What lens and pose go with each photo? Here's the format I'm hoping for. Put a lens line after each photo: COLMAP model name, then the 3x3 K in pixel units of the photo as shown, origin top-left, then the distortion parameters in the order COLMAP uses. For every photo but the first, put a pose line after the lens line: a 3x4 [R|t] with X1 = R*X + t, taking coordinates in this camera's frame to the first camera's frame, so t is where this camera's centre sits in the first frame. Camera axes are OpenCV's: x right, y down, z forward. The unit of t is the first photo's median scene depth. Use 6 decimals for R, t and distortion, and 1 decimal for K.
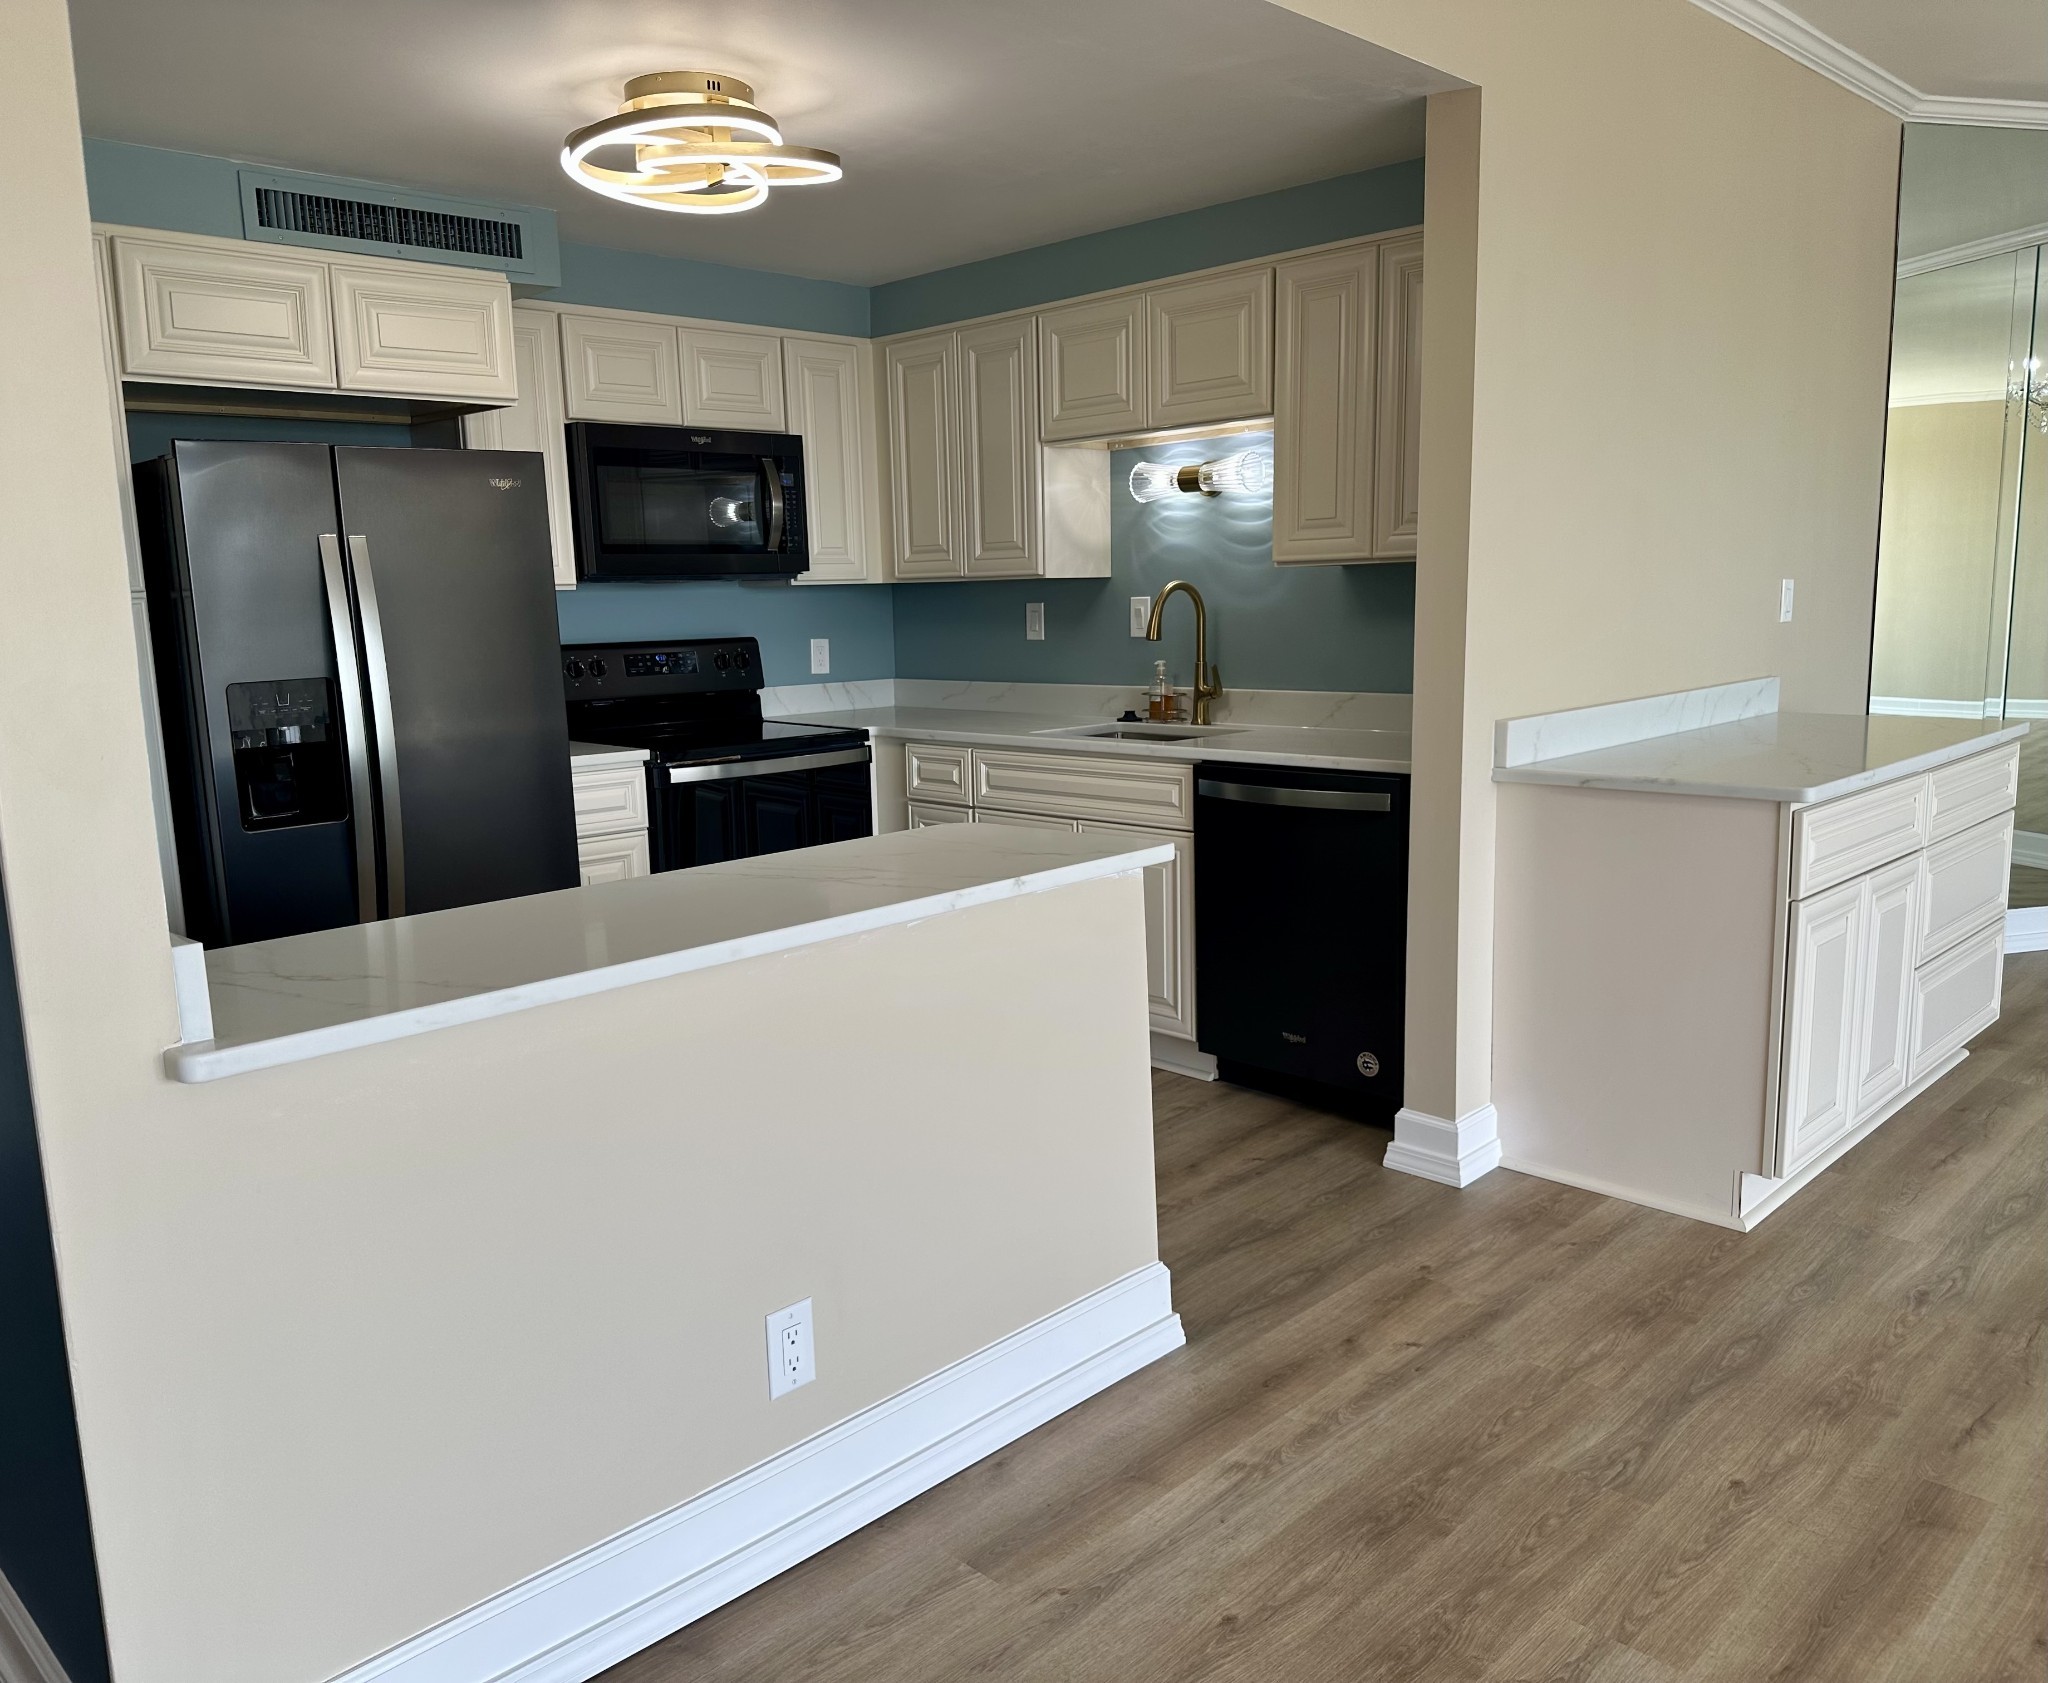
lens RADIAL K [[1553.8, 0, 1003.7], [0, 1553.8, 862.0], [0, 0, 1]] dist [0.091754, -0.171956]
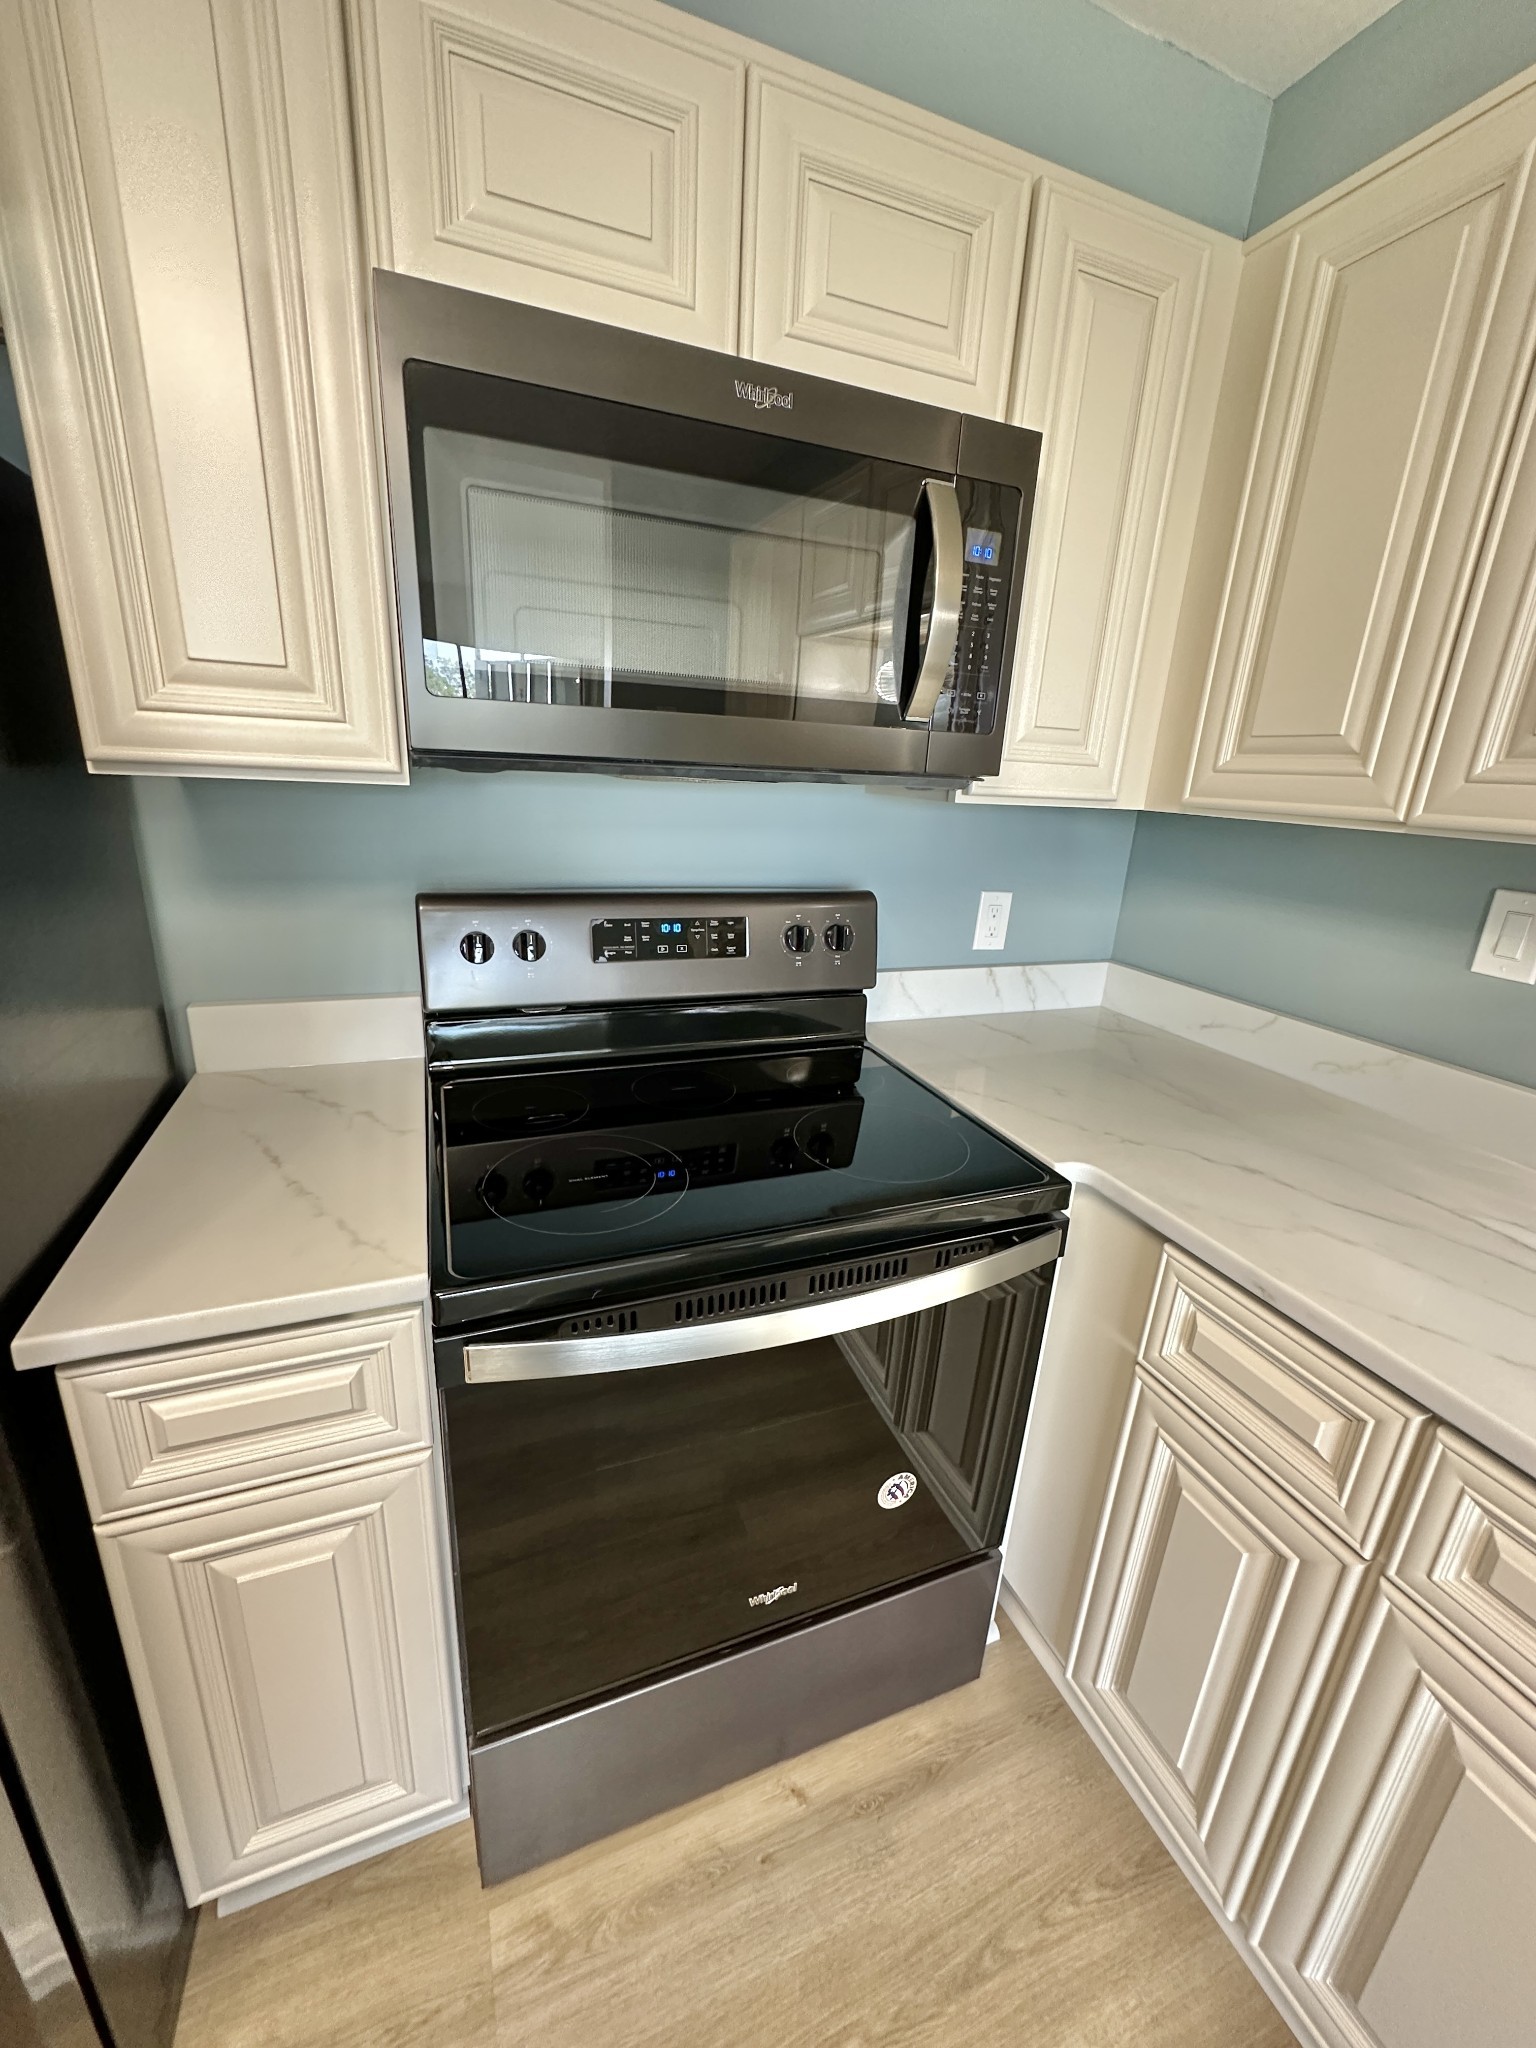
lens RADIAL K [[818.3, 0, 768.0], [0, 818.3, 1024.0], [0, 0, 1]] dist [-0.002385, 0.001059]
pose [[0.920580, 0.186985, -0.342882, -0.099901], [-0.141428, 0.977959, 0.153606, -0.156299], [0.364047, -0.092913, 0.926735, 0.818495]]
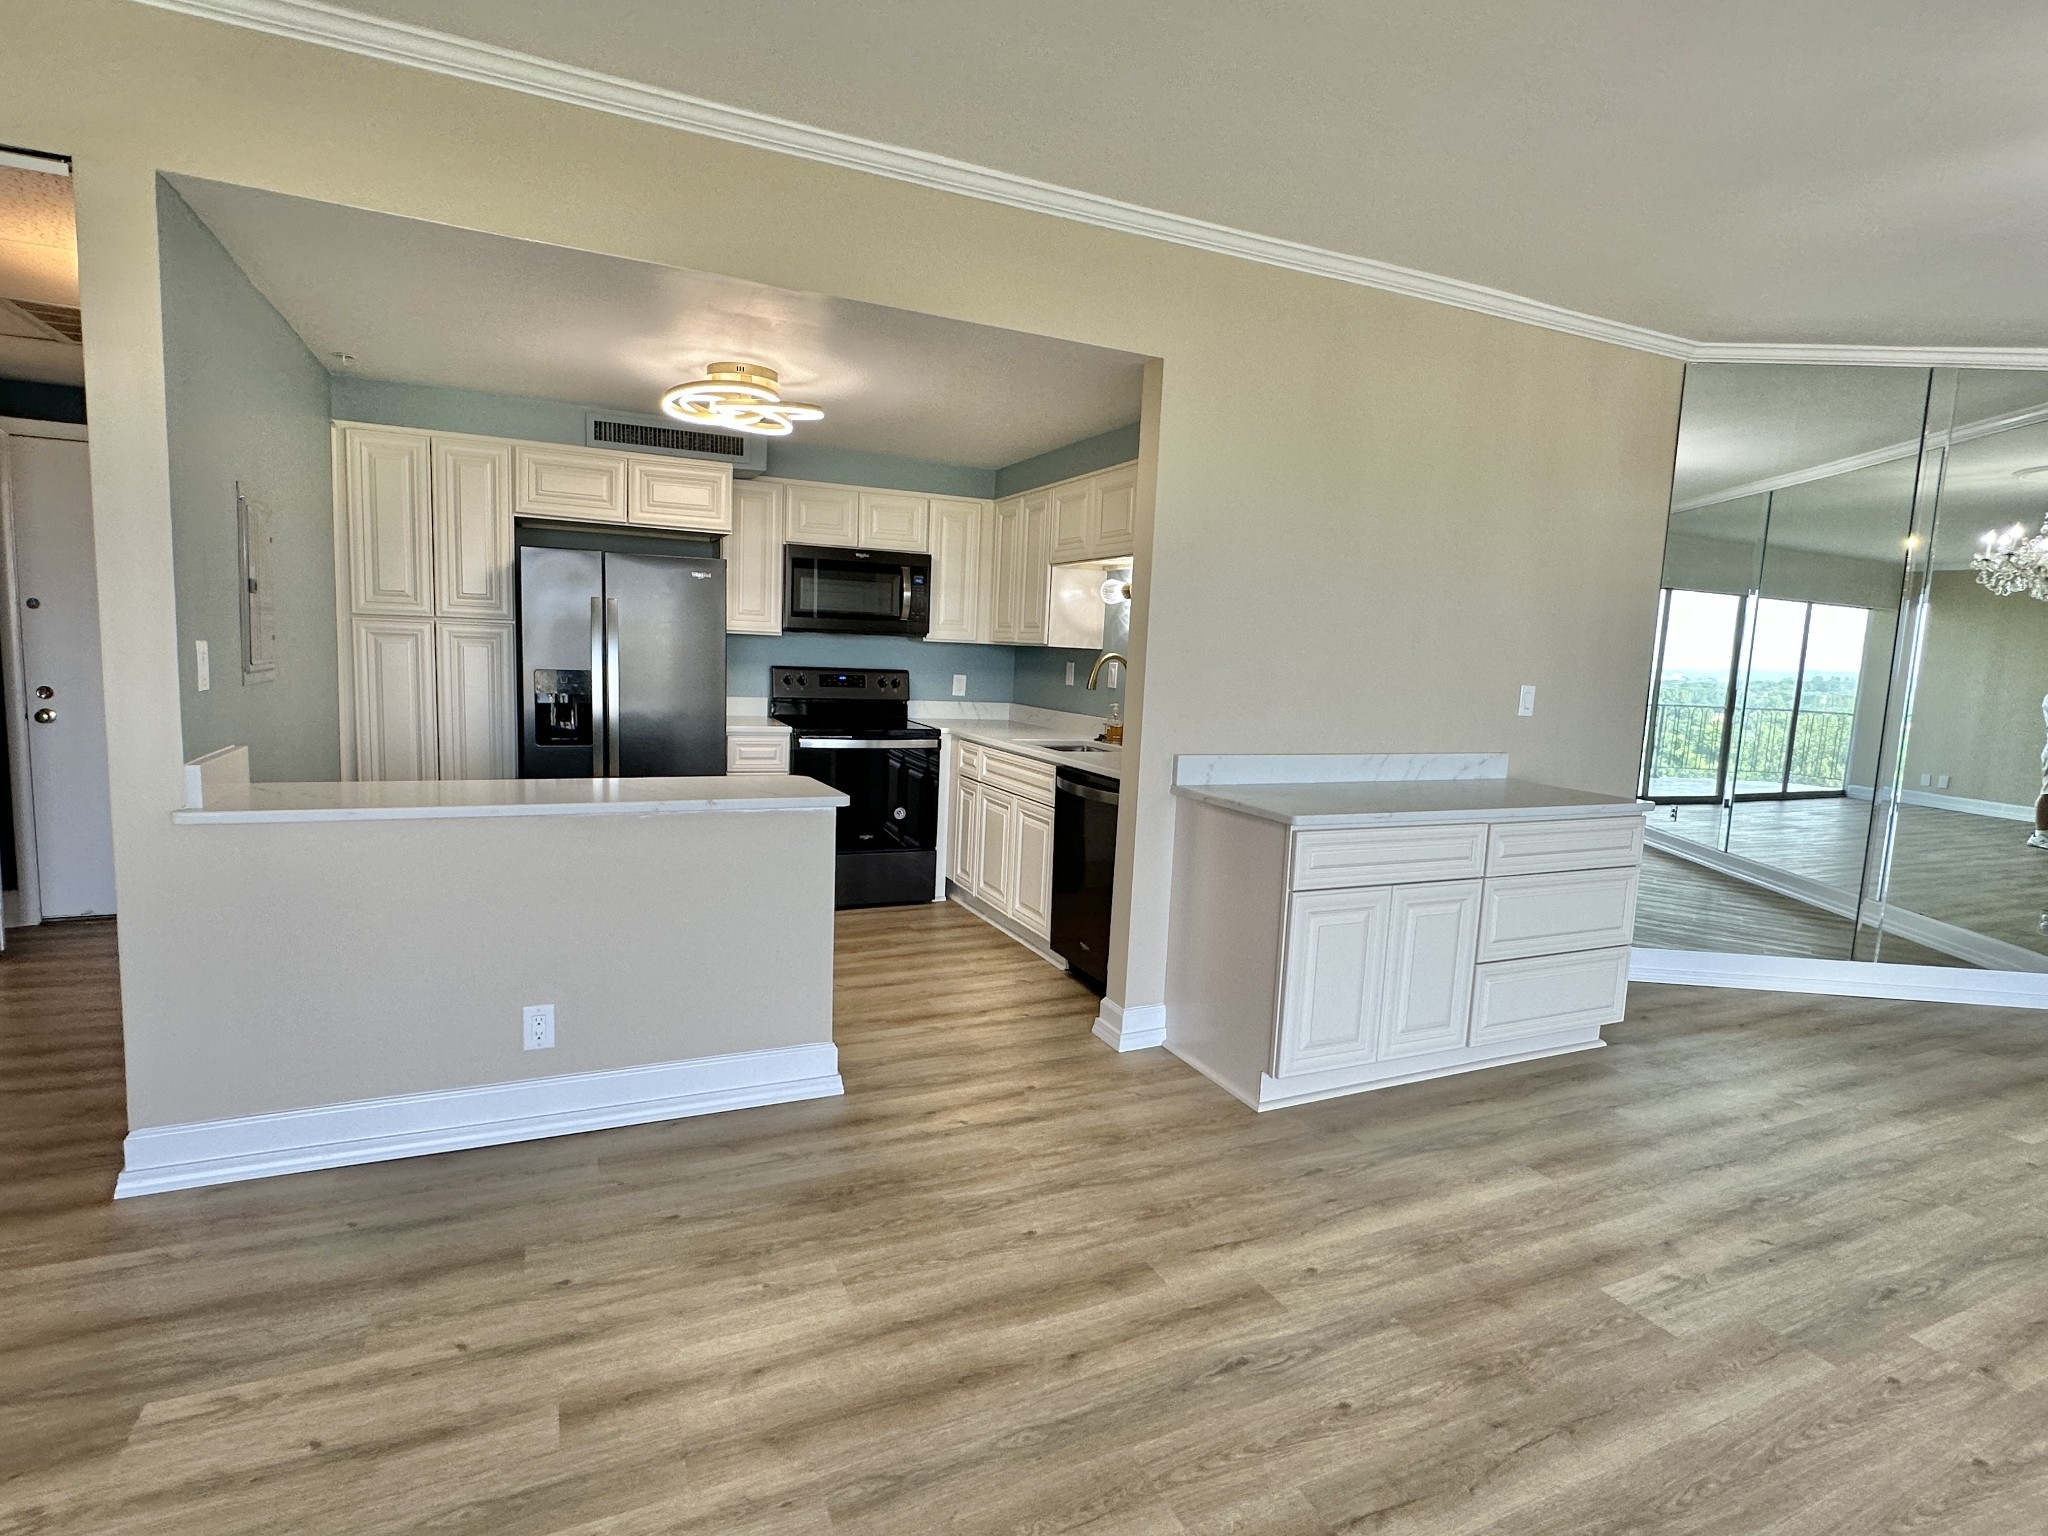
lens RADIAL K [[1046.2, 0, 1024.0], [0, 1046.2, 768.0], [0, 0, 1]] dist [-0.000627, -0.001311]
pose [[0.936948, 0.107172, -0.332630, 0.390804], [-0.127064, 0.991144, -0.038570, -0.013715], [0.325551, 0.078404, 0.942268, -0.016878]]
